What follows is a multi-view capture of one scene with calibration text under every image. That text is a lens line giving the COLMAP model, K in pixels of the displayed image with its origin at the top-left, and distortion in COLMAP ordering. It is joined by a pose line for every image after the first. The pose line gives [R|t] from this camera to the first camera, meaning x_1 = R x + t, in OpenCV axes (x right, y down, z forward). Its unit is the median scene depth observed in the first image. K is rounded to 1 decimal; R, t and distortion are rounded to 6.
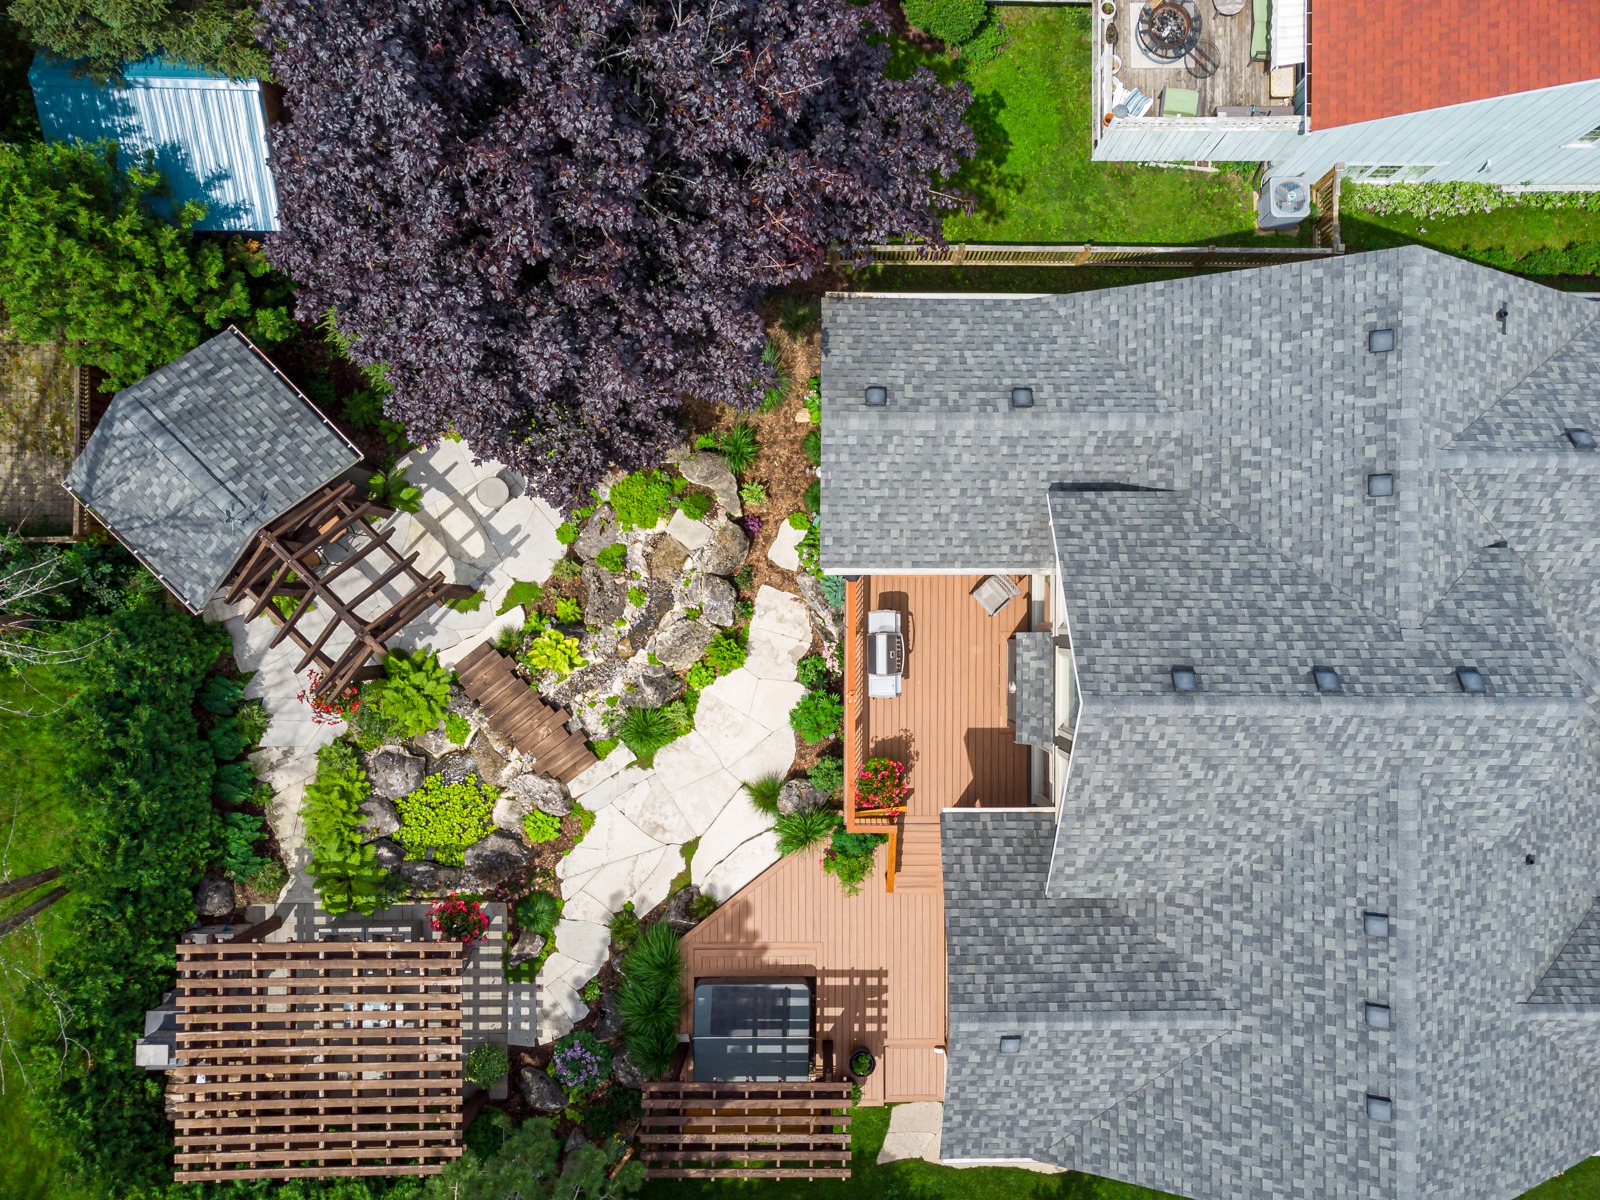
lens RADIAL K [[1171.7, 0, 874.8], [0, 1171.7, 649.4], [0, 0, 1]] dist [0.007026, 0.002254]
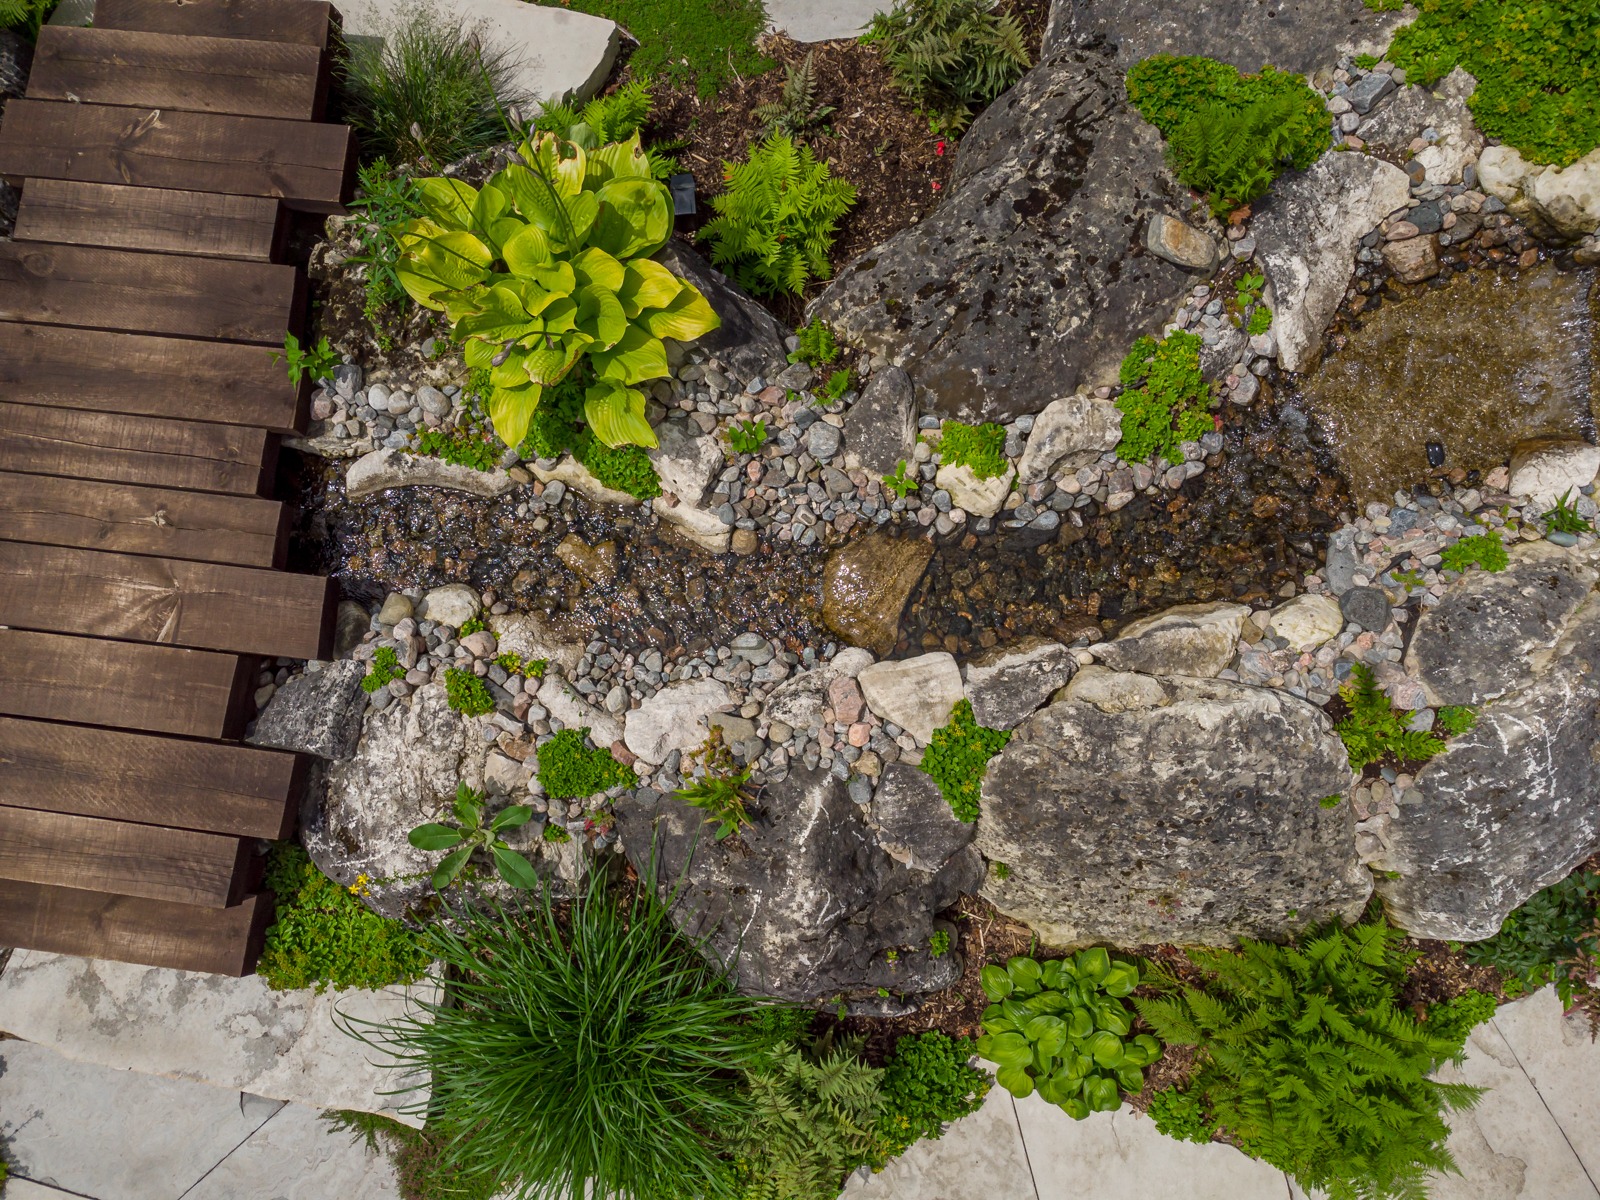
lens RADIAL K [[1200.7, 0, 792.1], [0, 1200.7, 603.3], [0, 0, 1]] dist [0.006920, 0.002319]
pose [[0.712825, 0.682273, -0.162434, -0.193487], [-0.700002, 0.706428, -0.104670, 0.025842], [0.043335, 0.188315, 0.981152, 0.843666]]
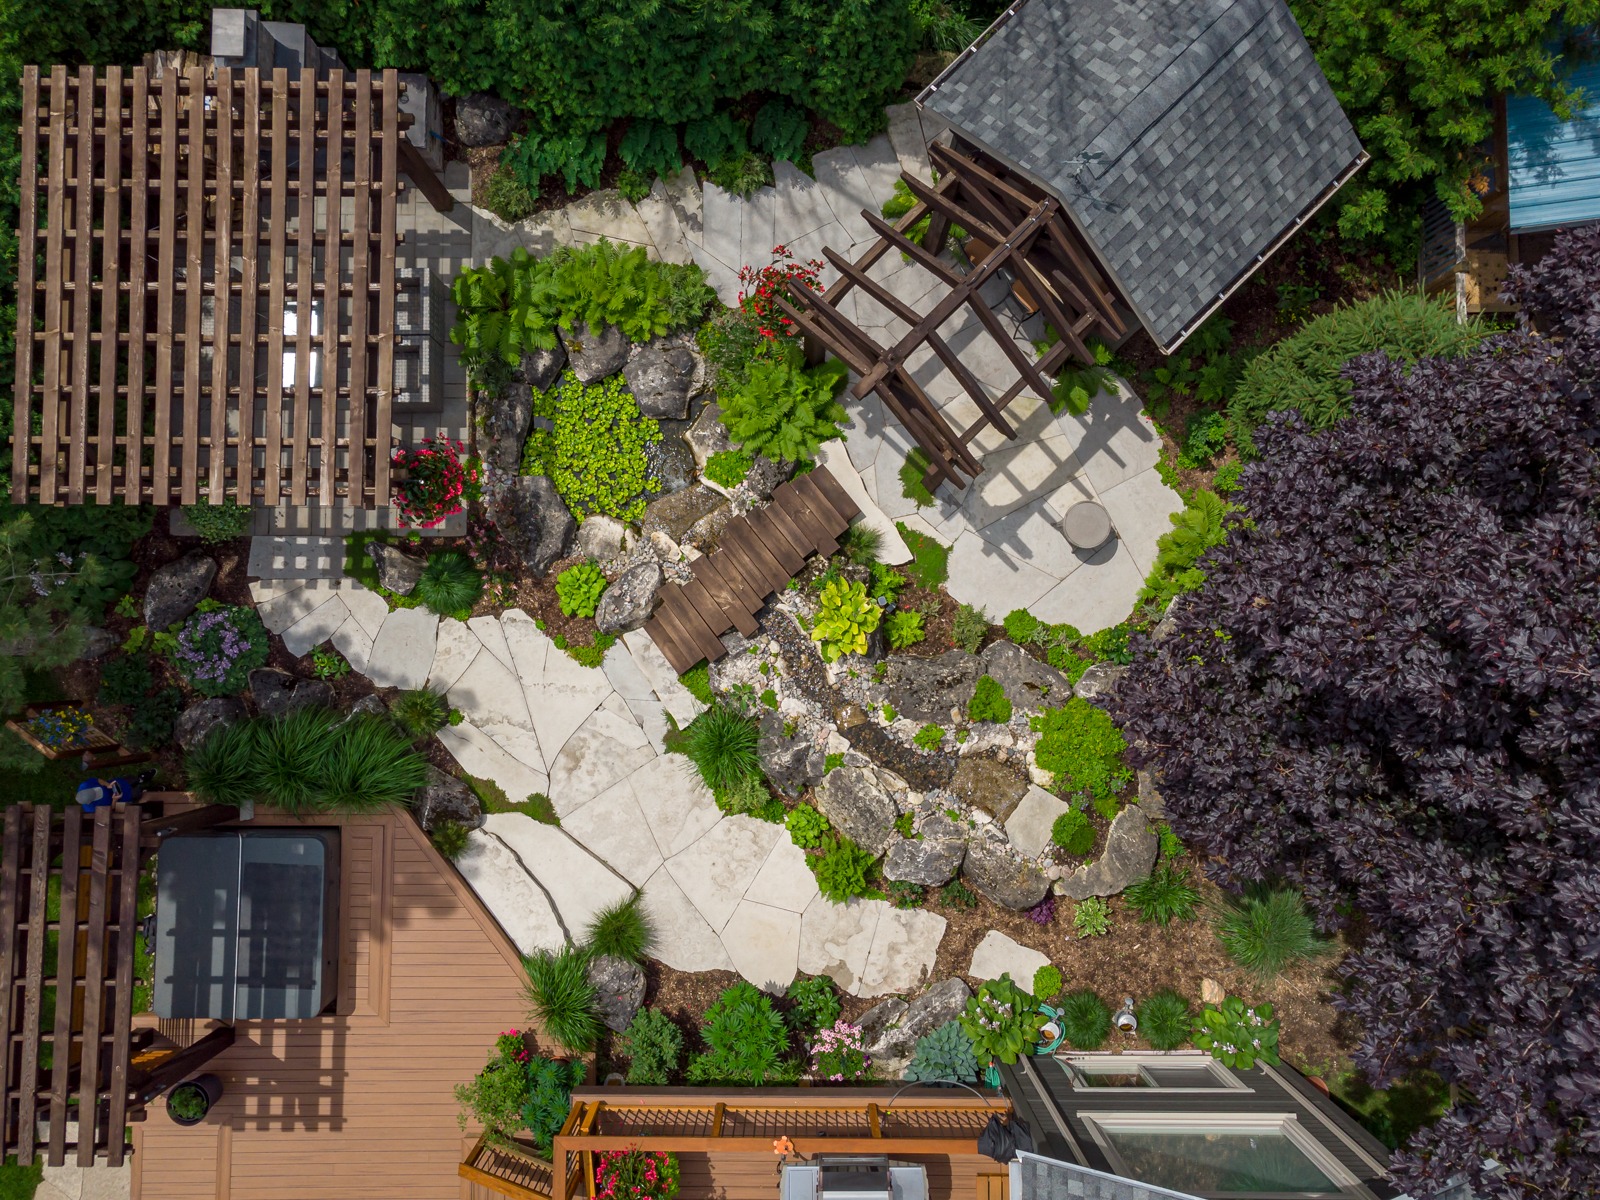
lens RADIAL K [[1188.0, 0, 796.5], [0, 1188.0, 608.1], [0, 0, 1]] dist [0.035116, -0.033348]
pose [[0.003152, 0.994421, -0.105434, -0.204819], [-0.999886, 0.001573, -0.015050, 0.039145], [-0.014800, 0.105469, 0.994312, 0.334117]]
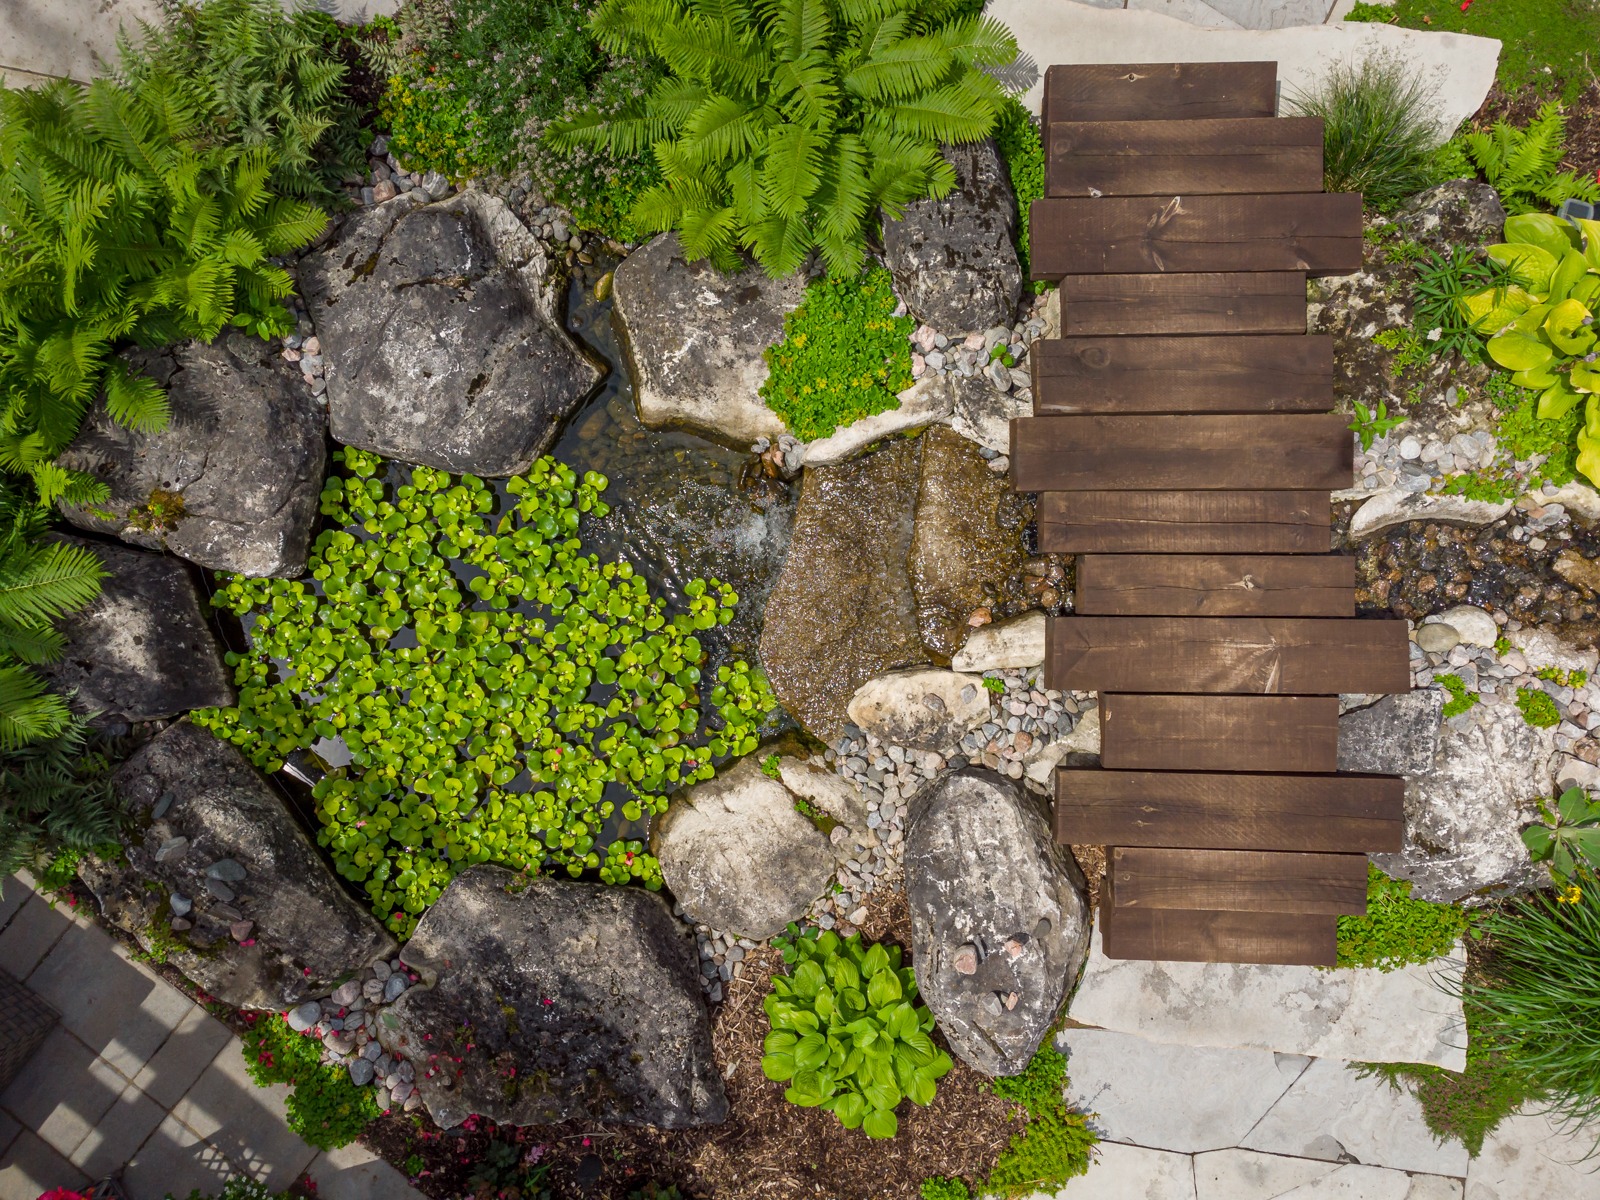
lens RADIAL K [[1200.7, 0, 792.1], [0, 1200.7, 603.3], [0, 0, 1]] dist [0.006920, 0.002319]
pose [[0.780207, 0.620628, -0.078092, -0.323067], [-0.623213, 0.781962, -0.011877, 0.106005], [0.053694, 0.057934, 0.996875, 0.814421]]
